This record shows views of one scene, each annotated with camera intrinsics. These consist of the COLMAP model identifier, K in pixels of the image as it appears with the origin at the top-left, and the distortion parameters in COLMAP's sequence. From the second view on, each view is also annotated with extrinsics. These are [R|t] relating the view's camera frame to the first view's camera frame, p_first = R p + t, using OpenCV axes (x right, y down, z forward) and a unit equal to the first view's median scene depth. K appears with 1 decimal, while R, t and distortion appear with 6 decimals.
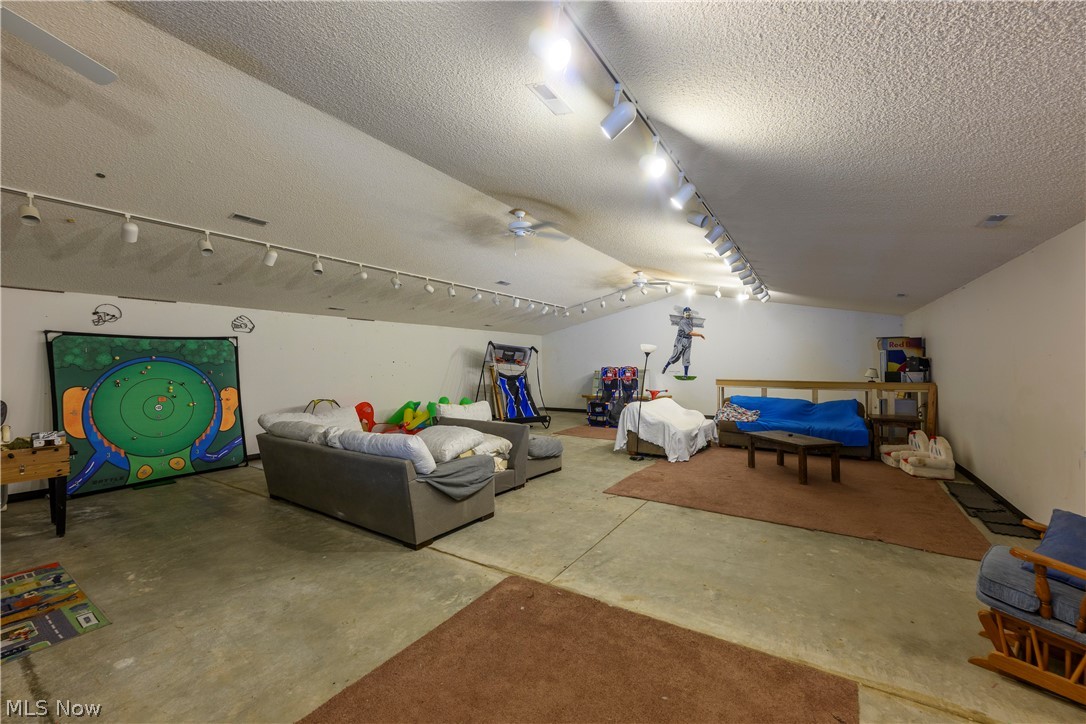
lens RADIAL K [[434.2, 0, 542.1], [0, 434.2, 363.7], [0, 0, 1]] dist [0.011484, -0.001736]
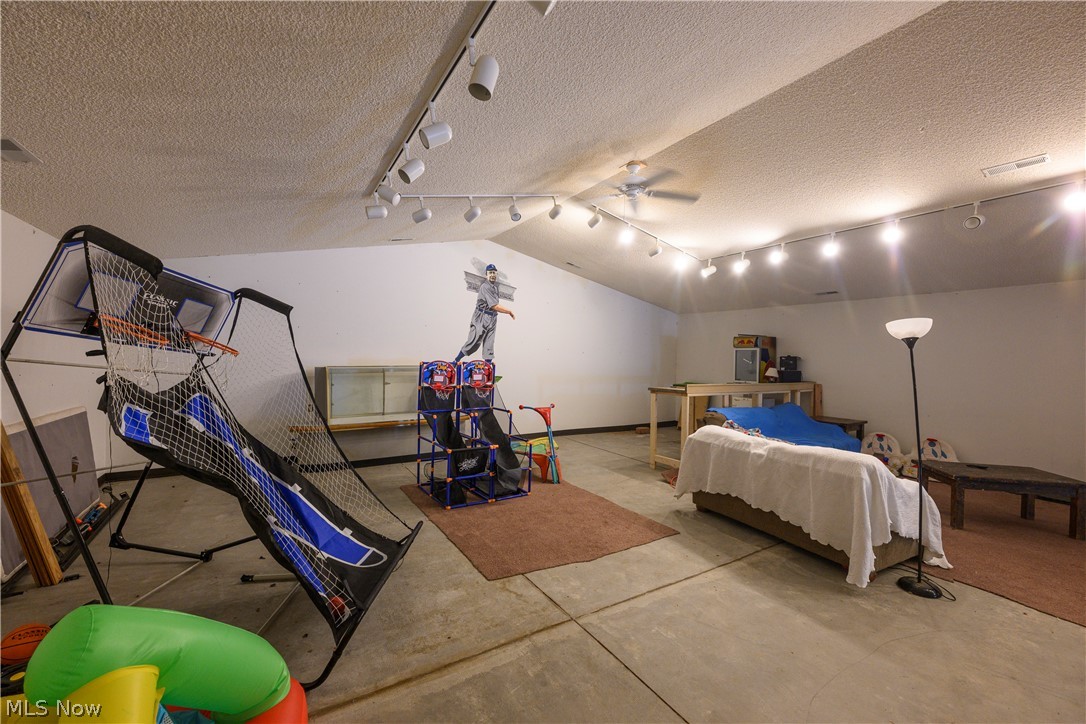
lens RADIAL K [[434.2, 0, 540.5], [0, 434.2, 358.9], [0, 0, 1]] dist [0.011484, -0.001736]
pose [[0.435782, 0.011362, 0.899981, -0.108146], [-0.025876, 0.999665, -0.000092, 0.001358], [-0.899680, -0.023248, 0.435930, 0.379313]]
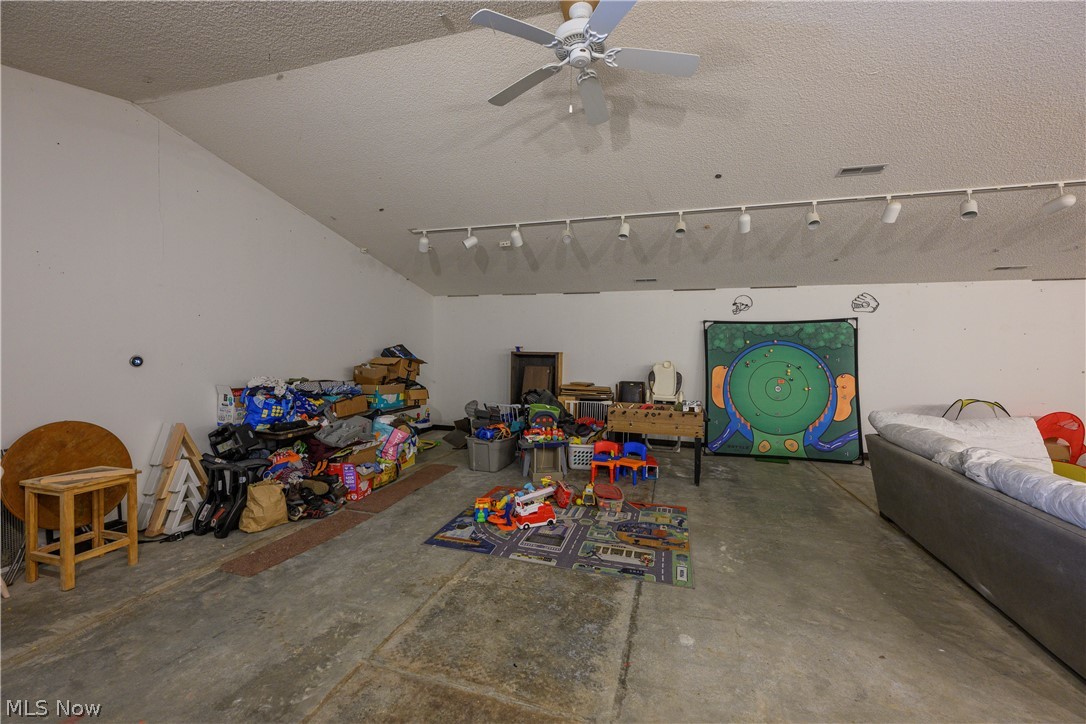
lens RADIAL K [[434.2, 0, 539.8], [0, 434.2, 361.5], [0, 0, 1]] dist [0.011484, -0.001736]
pose [[0.289626, 0.041850, -0.956224, -0.052713], [-0.010953, 0.999123, 0.040410, -0.002609], [0.957077, -0.001230, 0.289831, 0.191309]]
